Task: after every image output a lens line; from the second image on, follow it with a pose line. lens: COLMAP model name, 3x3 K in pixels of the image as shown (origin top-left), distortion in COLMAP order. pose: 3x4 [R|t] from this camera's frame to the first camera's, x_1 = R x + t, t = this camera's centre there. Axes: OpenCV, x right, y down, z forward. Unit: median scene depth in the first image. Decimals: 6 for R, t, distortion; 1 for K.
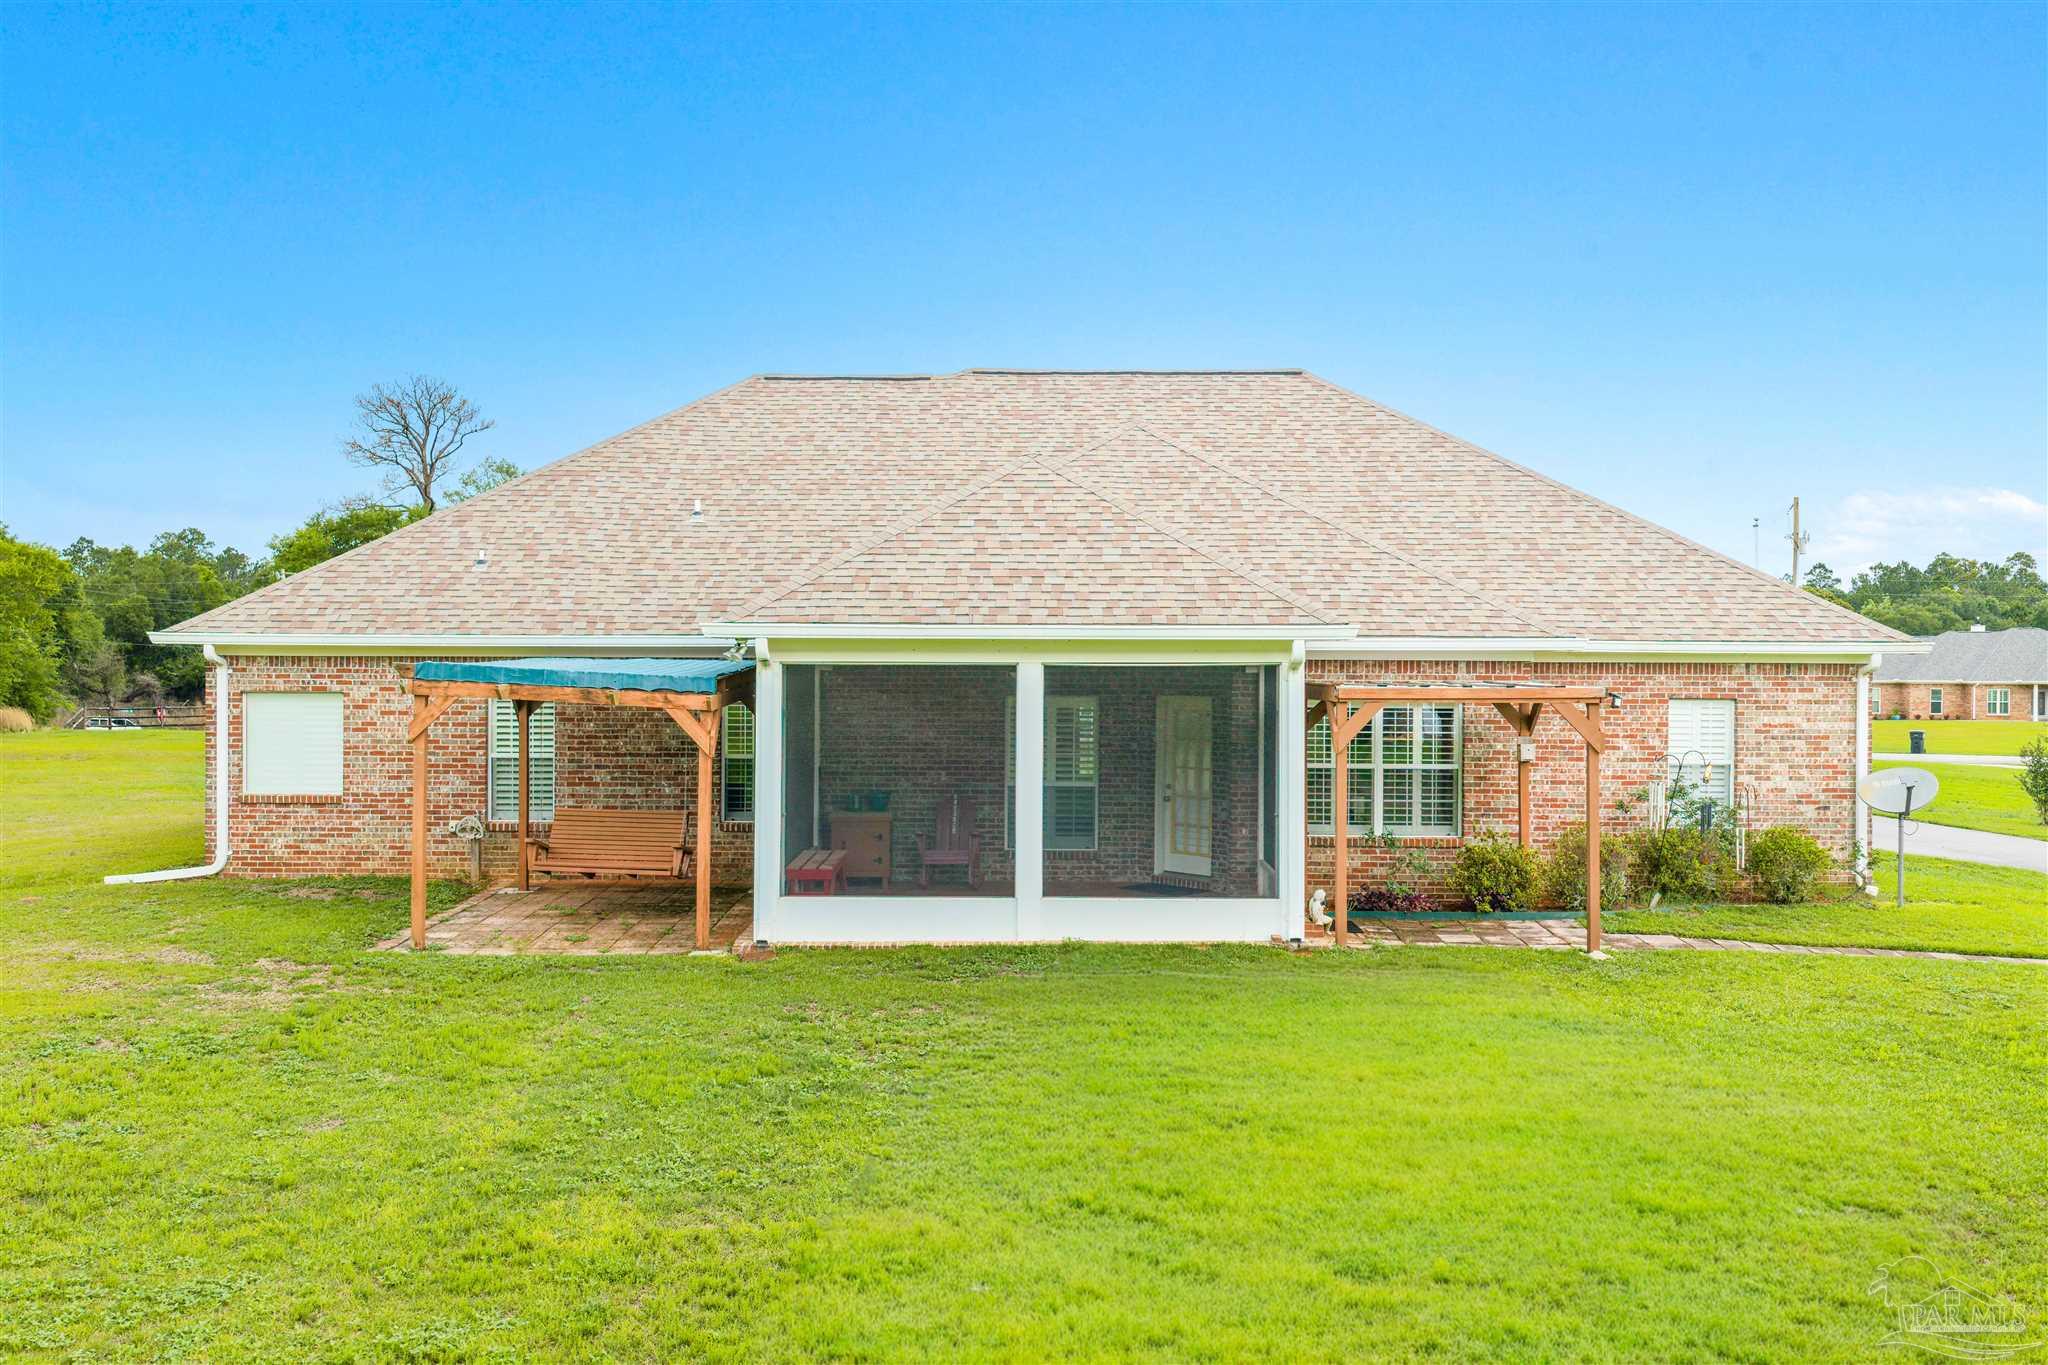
lens RADIAL K [[1745.5, 0, 1024.0], [0, 1745.5, 682.5], [0, 0, 1]] dist [0.028518, -0.079123]
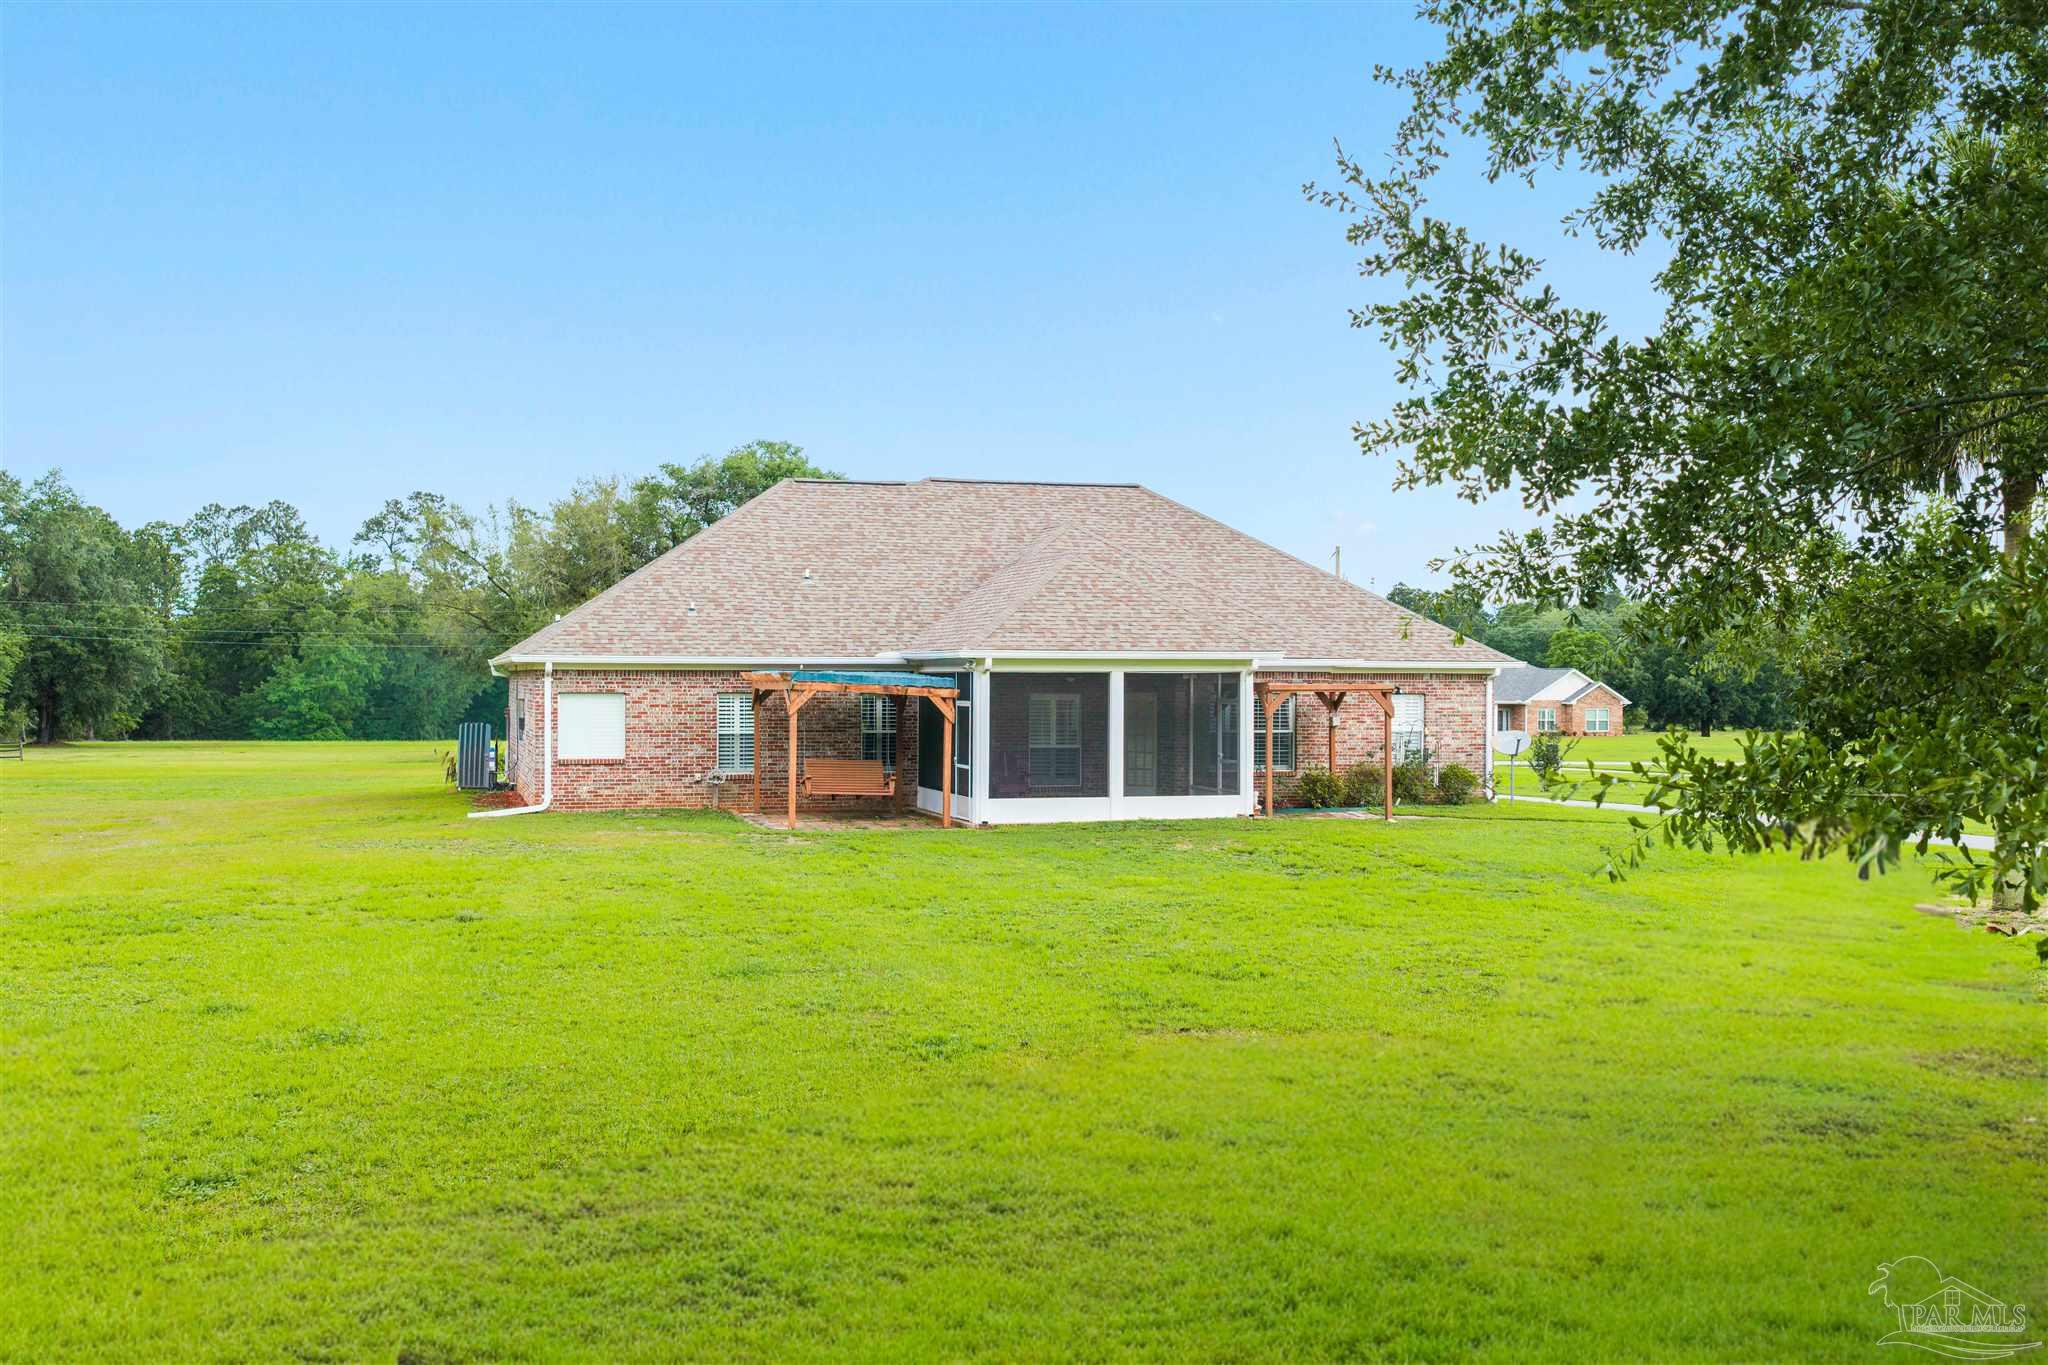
lens RADIAL K [[1901.7, 0, 1016.1], [0, 1901.7, 750.0], [0, 0, 1]] dist [0.014485, 0.000365]
pose [[0.960532, -0.012036, 0.277910, -0.550042], [0.006818, 0.999782, 0.019734, 0.026554], [-0.278087, -0.017060, 0.960404, -0.768867]]
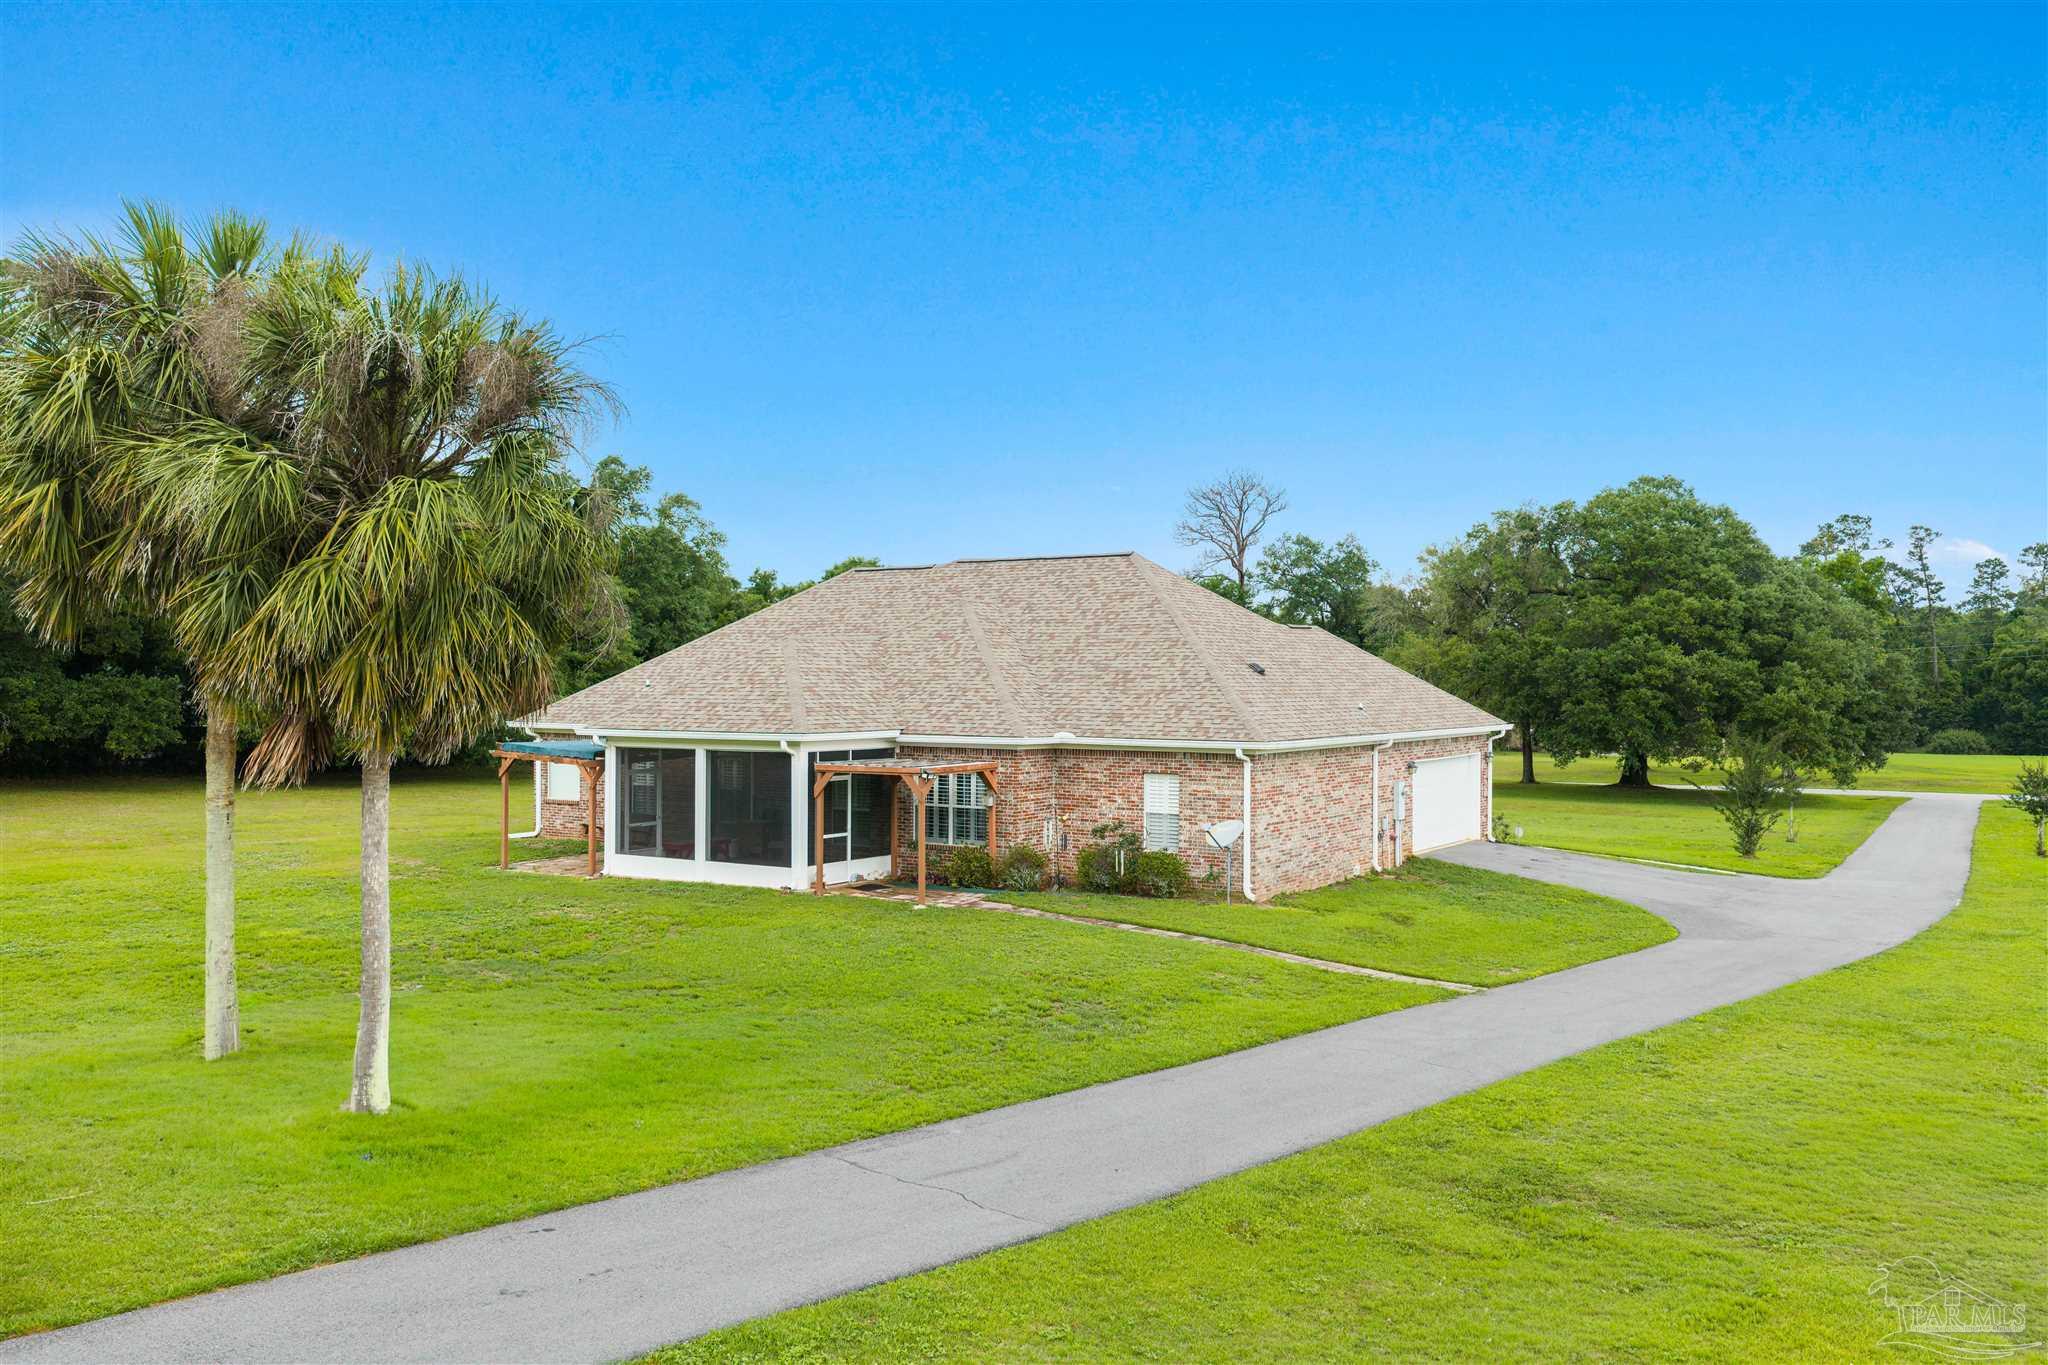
lens RADIAL K [[1656.8, 0, 1024.0], [0, 1656.8, 682.5], [0, 0, 1]] dist [-0.004060, -0.004516]
pose [[0.846672, -0.000272, -0.532115, 1.152565], [-0.009589, 0.999830, -0.015769, -0.052356], [0.532028, 0.018454, 0.846525, -0.403836]]
